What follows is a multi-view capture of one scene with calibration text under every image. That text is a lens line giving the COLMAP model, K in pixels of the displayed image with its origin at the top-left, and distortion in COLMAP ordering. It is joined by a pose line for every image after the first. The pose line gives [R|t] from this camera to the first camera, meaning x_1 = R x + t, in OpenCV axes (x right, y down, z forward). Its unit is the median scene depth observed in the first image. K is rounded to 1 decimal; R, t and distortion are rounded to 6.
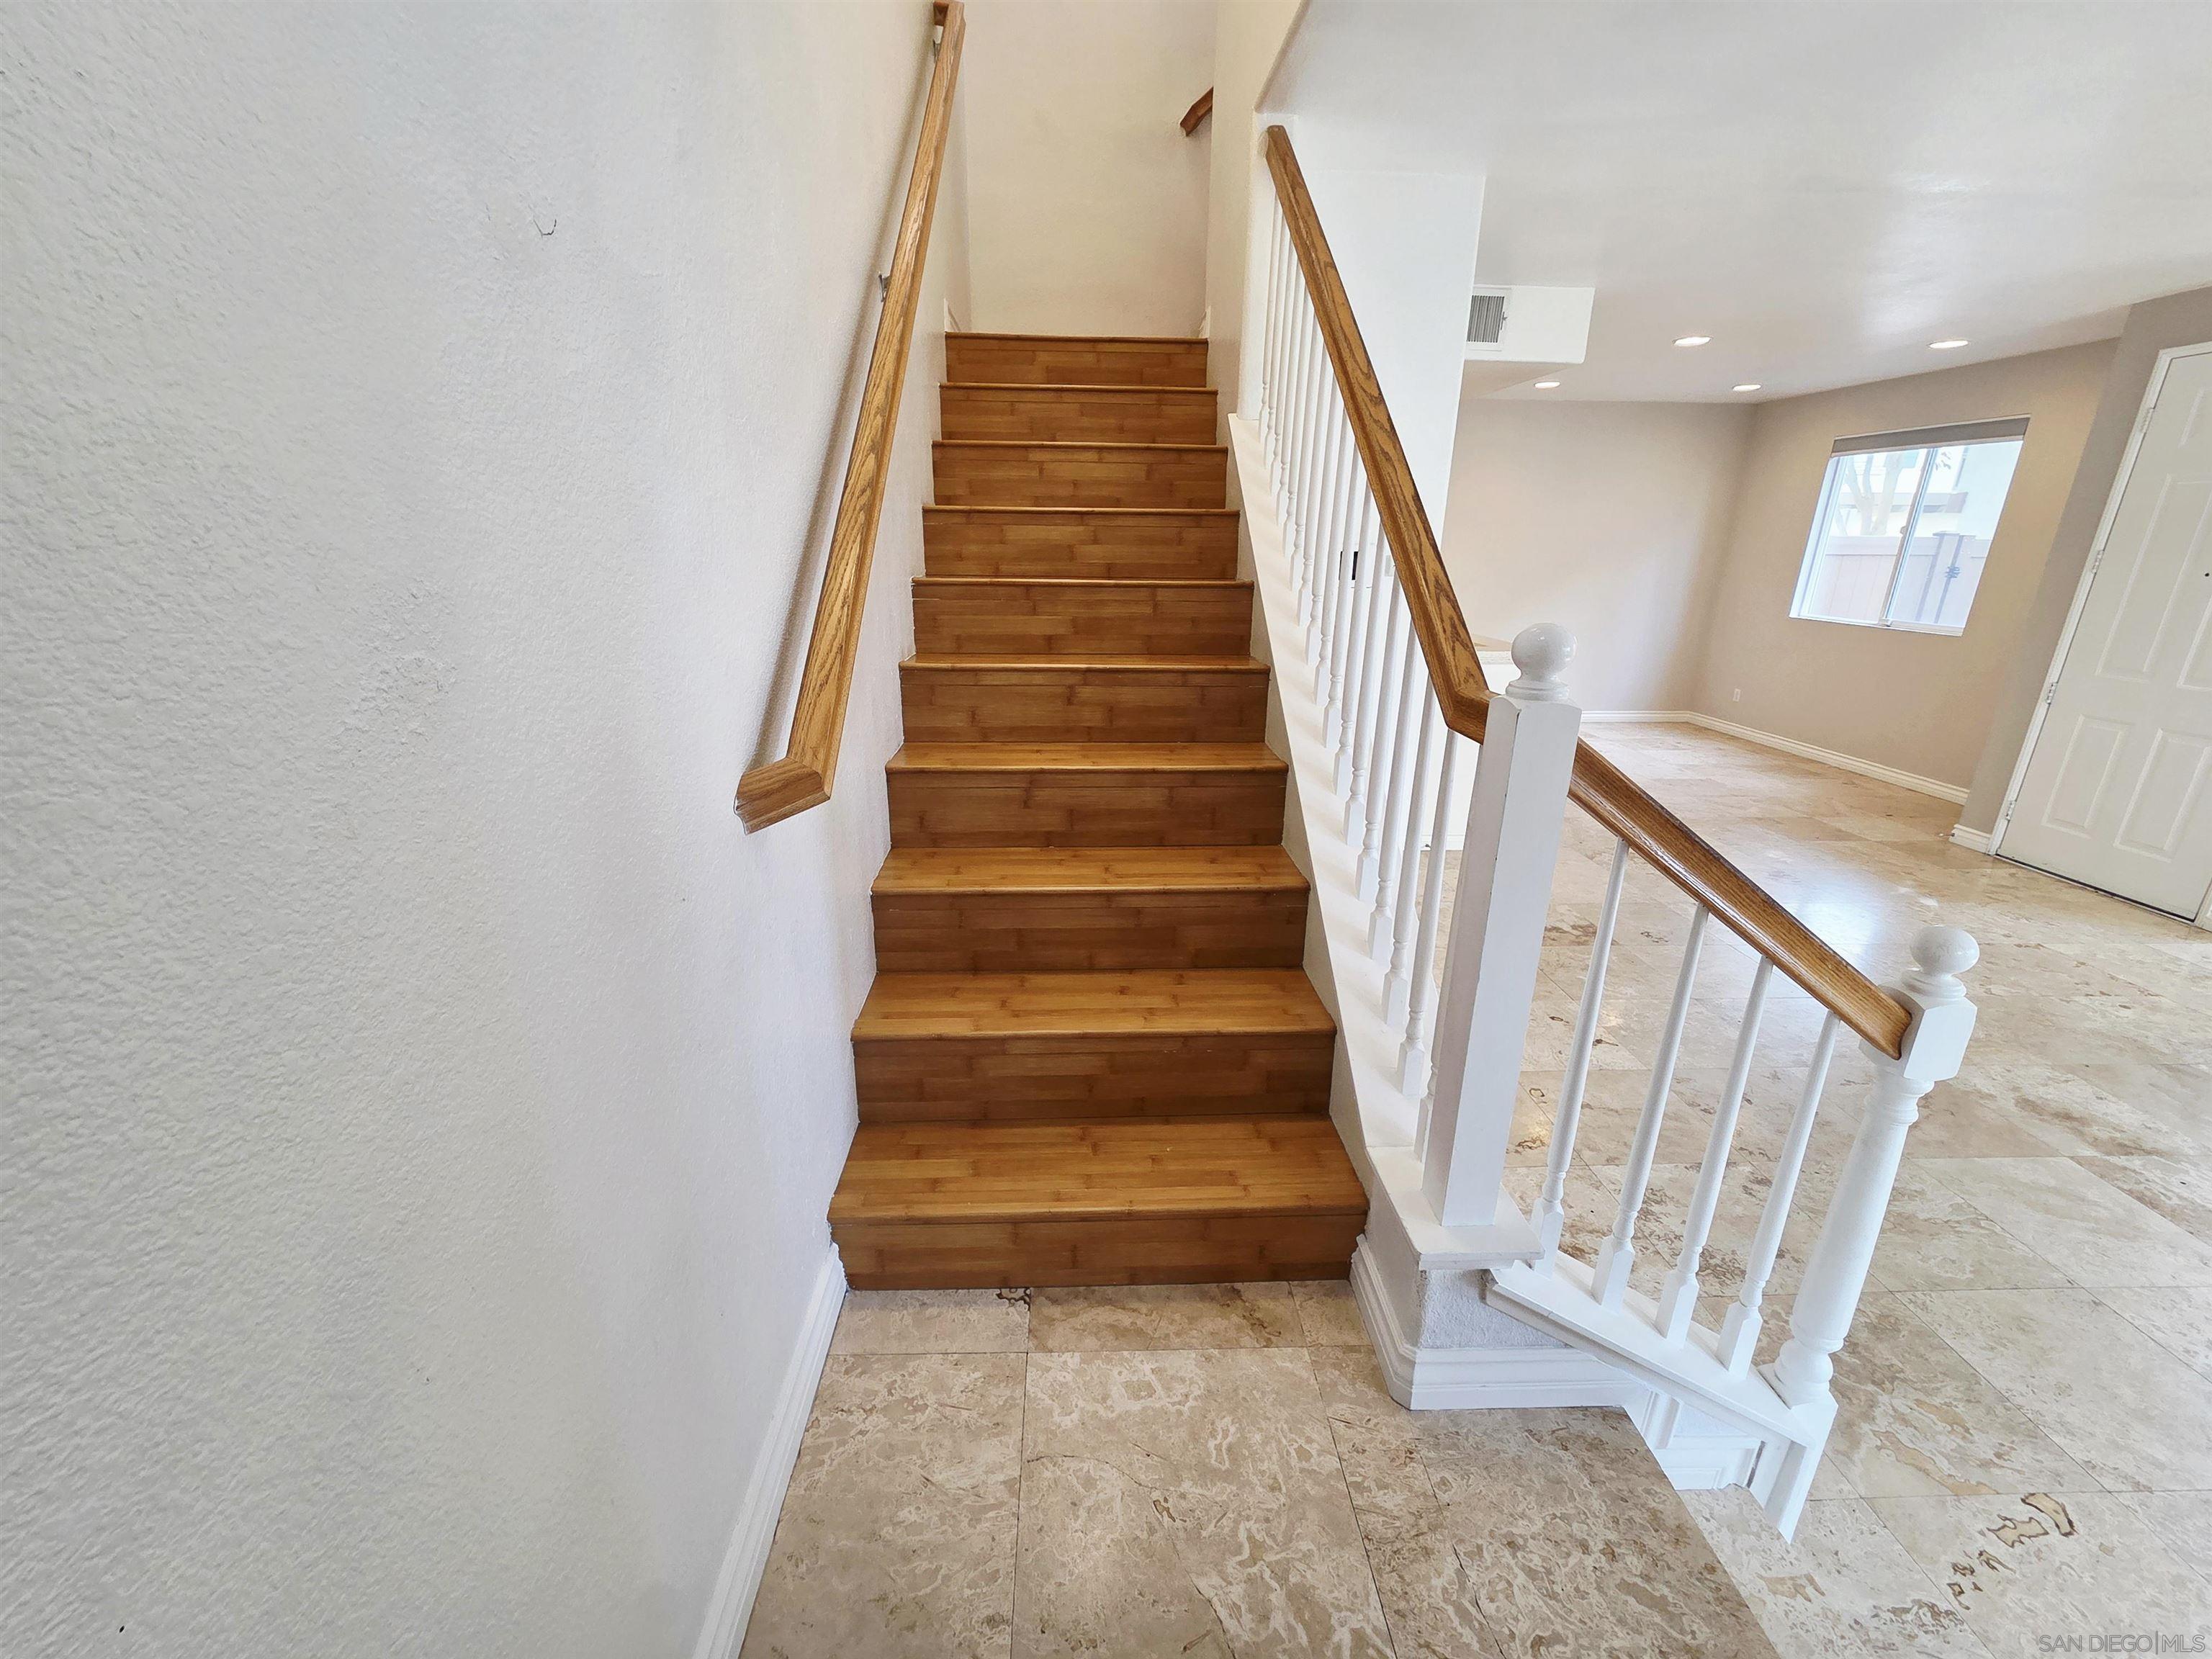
lens RADIAL K [[904.0, 0, 1095.3], [0, 904.0, 837.2], [0, 0, 1]] dist [0.001136, -0.000111]
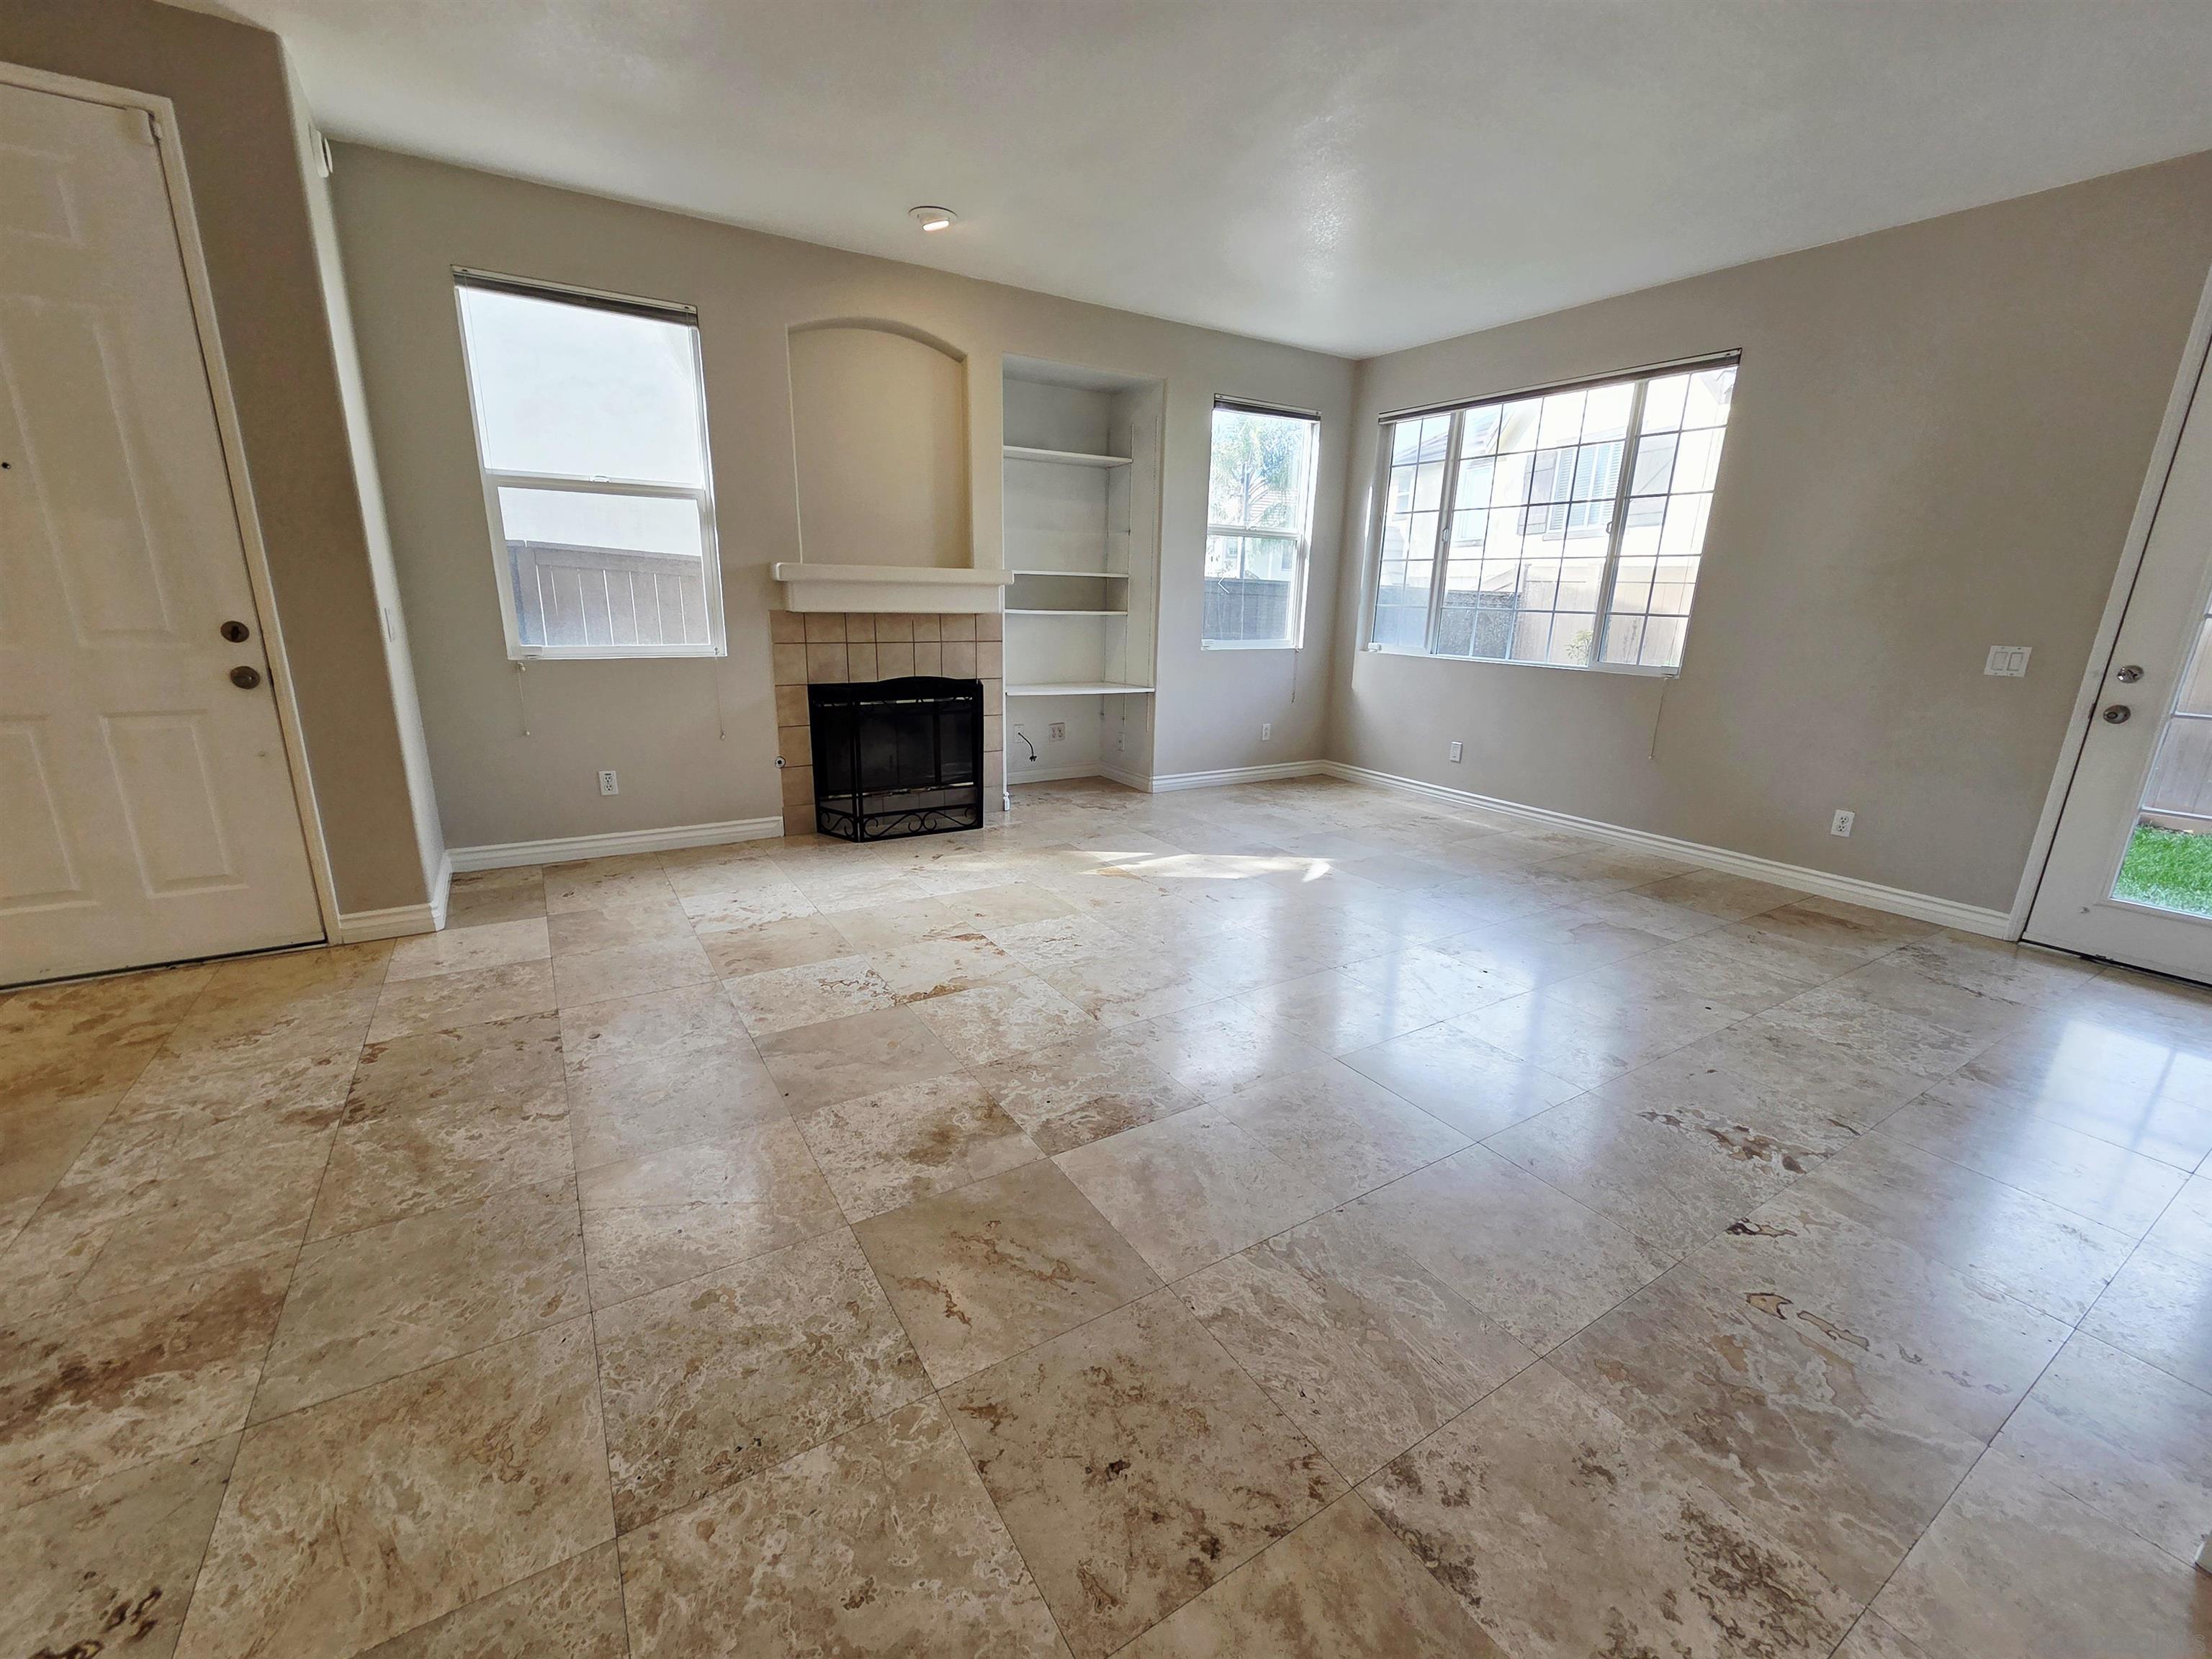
lens RADIAL K [[904.0, 0, 1092.9], [0, 904.0, 841.7], [0, 0, 1]] dist [0.001136, -0.000111]
pose [[-0.490426, -0.250375, 0.834743, 0.396692], [0.255020, 0.874683, 0.412183, -0.186882], [-0.833335, 0.415021, -0.365116, 1.001658]]
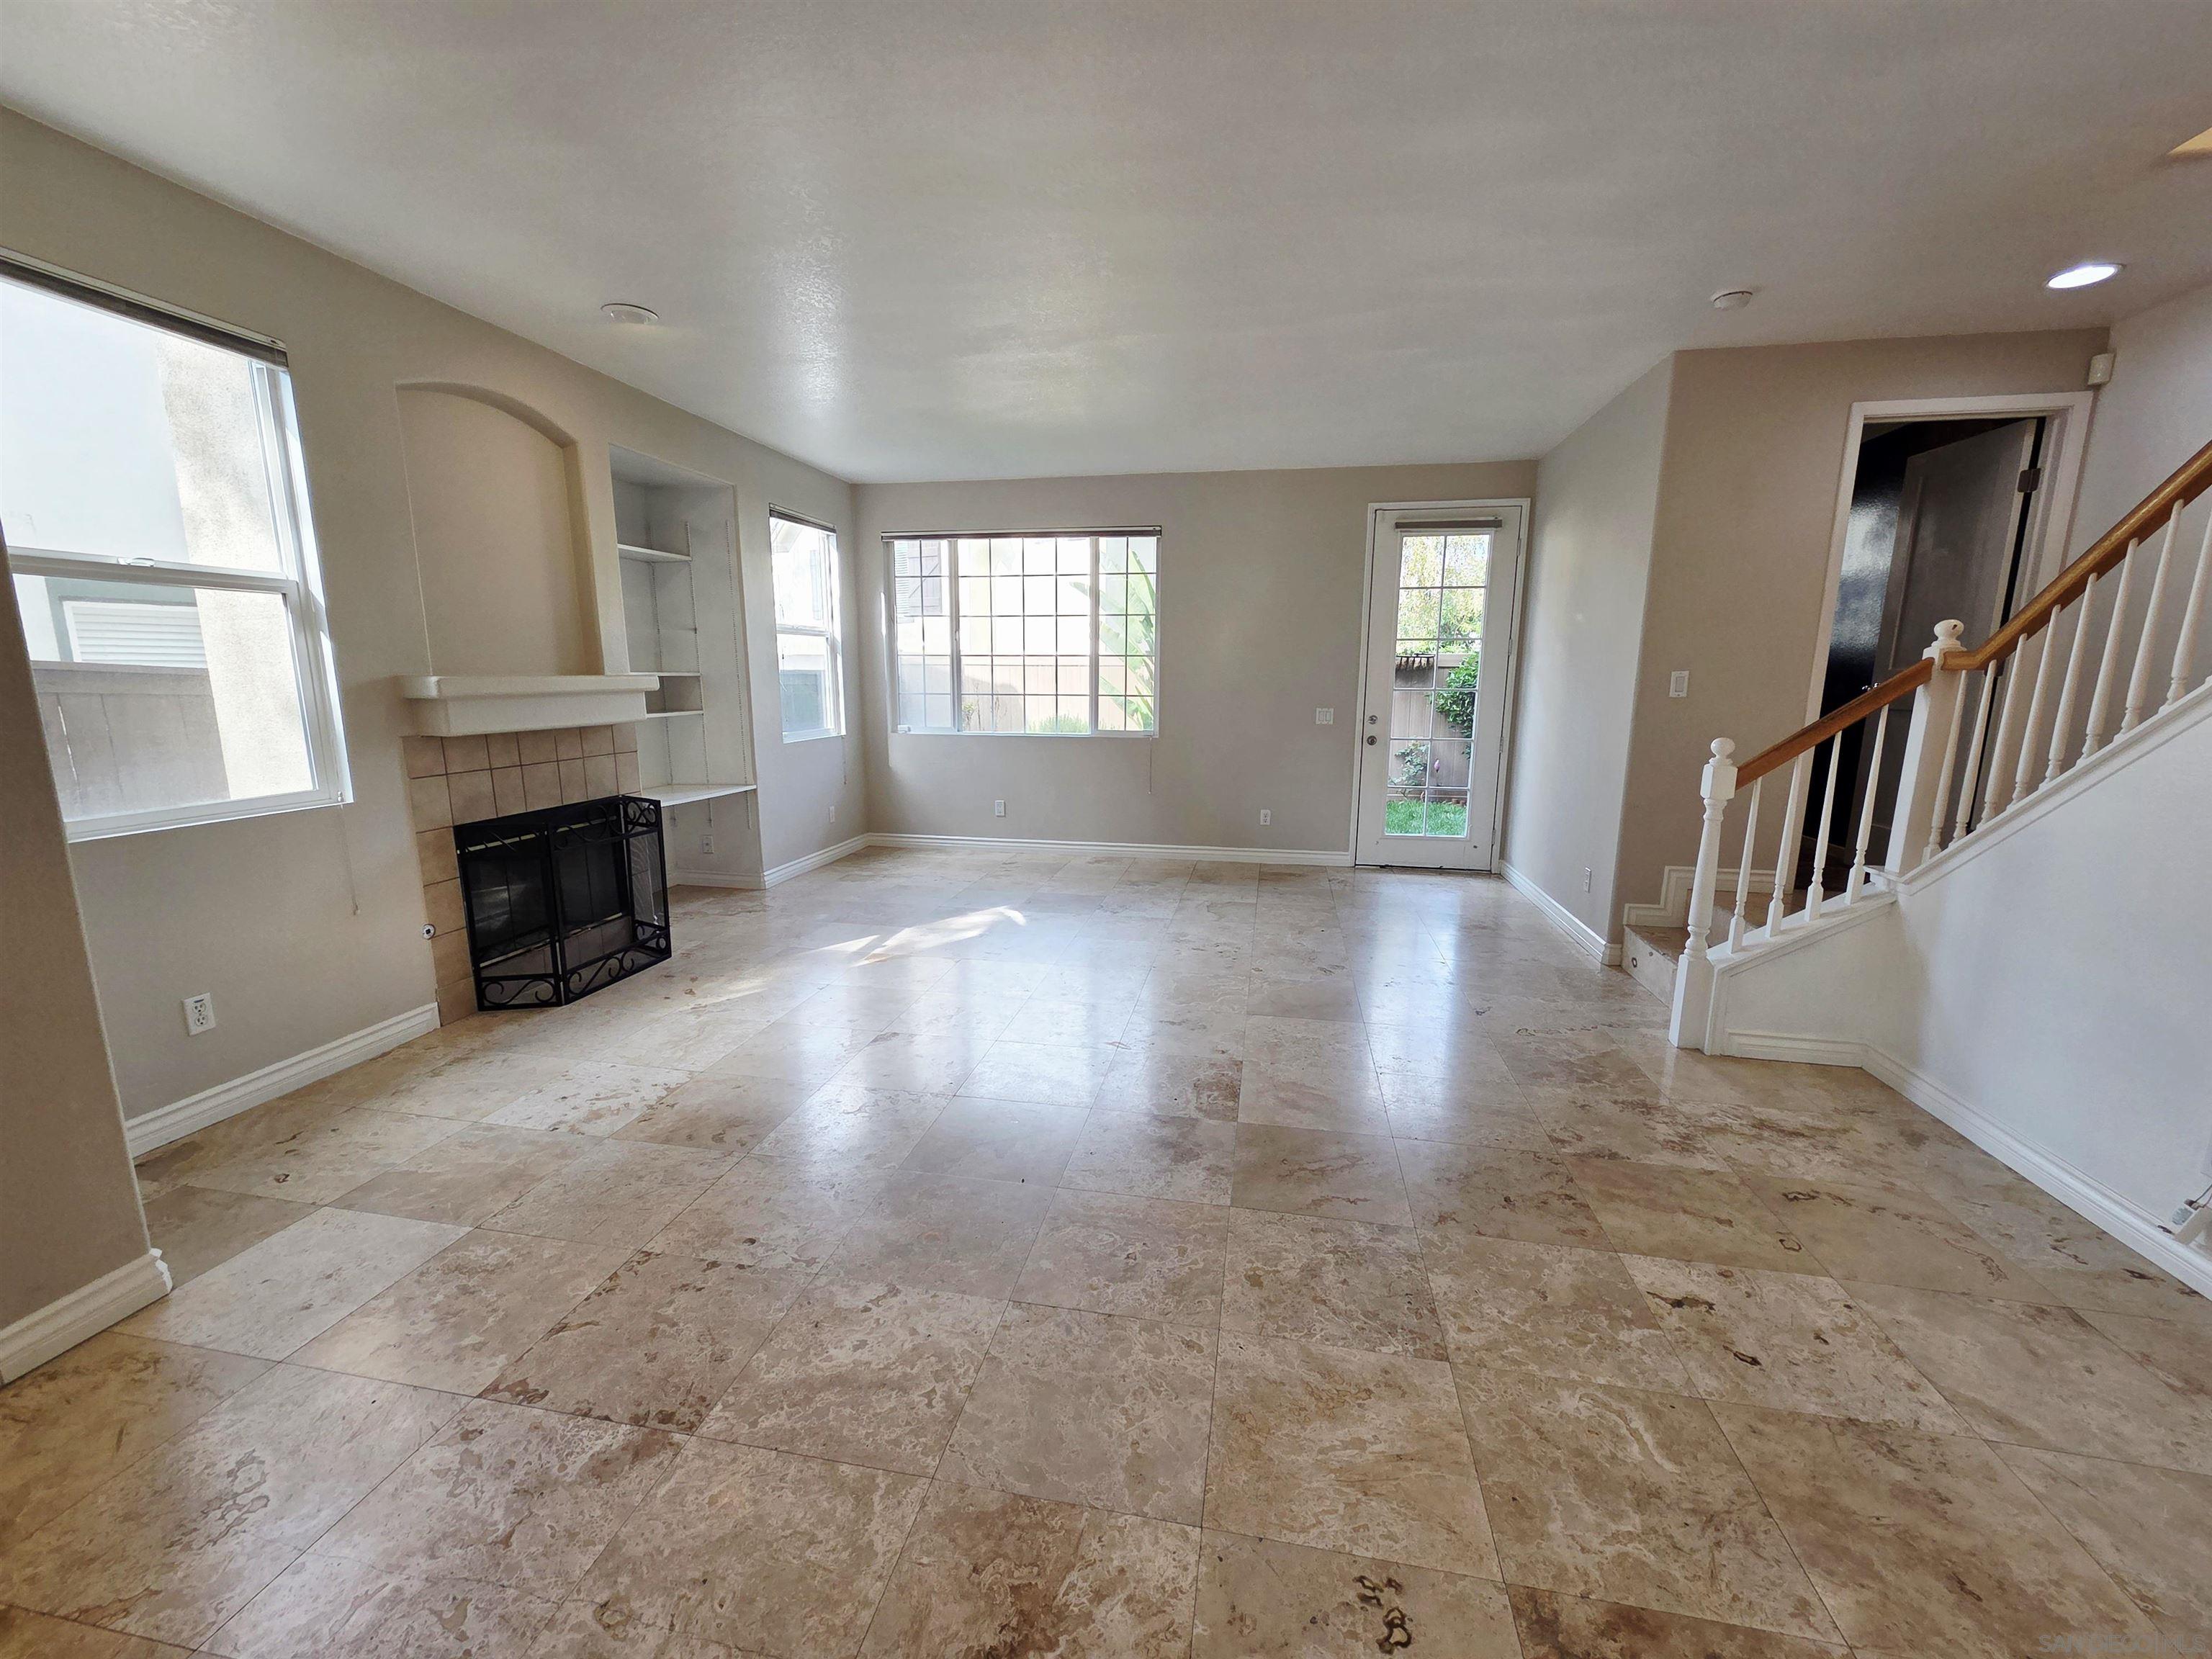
lens RADIAL K [[904.0, 0, 1090.4], [0, 904.0, 841.9], [0, 0, 1]] dist [0.001136, -0.000111]
pose [[-0.971602, -0.053346, 0.230531, 0.886723], [0.066515, 0.873396, 0.482446, -0.417974], [-0.227081, 0.484079, -0.845045, 1.572127]]
